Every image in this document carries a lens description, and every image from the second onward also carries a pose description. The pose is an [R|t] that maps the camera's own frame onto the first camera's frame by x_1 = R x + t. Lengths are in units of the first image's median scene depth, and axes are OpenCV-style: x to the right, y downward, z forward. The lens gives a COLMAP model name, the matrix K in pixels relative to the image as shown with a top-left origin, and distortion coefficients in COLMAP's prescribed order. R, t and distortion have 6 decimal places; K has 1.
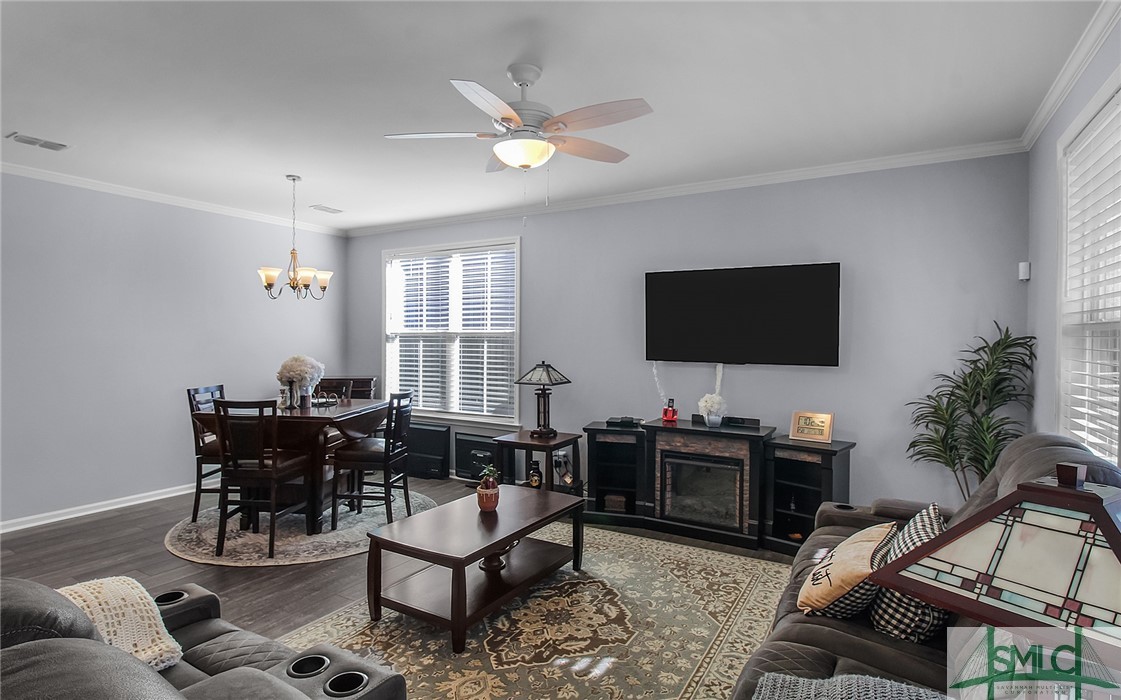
lens RADIAL K [[584.9, 0, 560.5], [0, 584.9, 350.0], [0, 0, 1]] dist [0.000916, -0.000352]
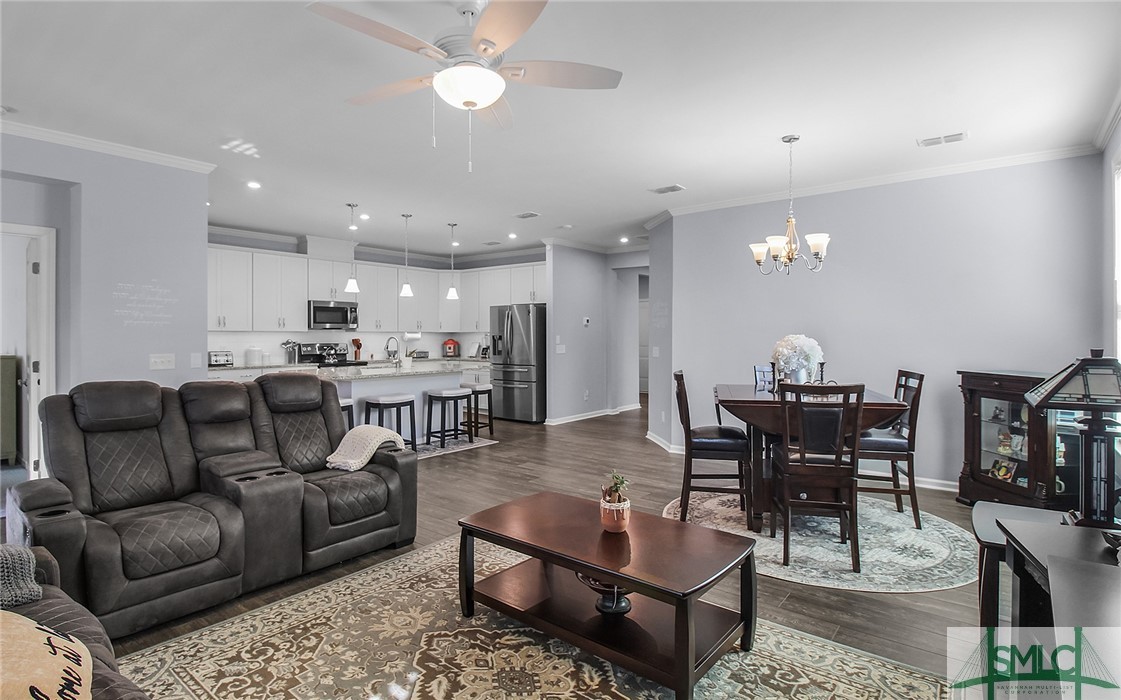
lens RADIAL K [[551.1, 0, 531.2], [0, 551.1, 330.8], [0, 0, 1]] dist [0.036654, 0.000093]
pose [[-0.173414, -0.004690, -0.984838, 0.523711], [-0.009905, 0.999946, -0.003018, 0.012141], [0.984799, 0.009231, -0.173451, 0.864927]]
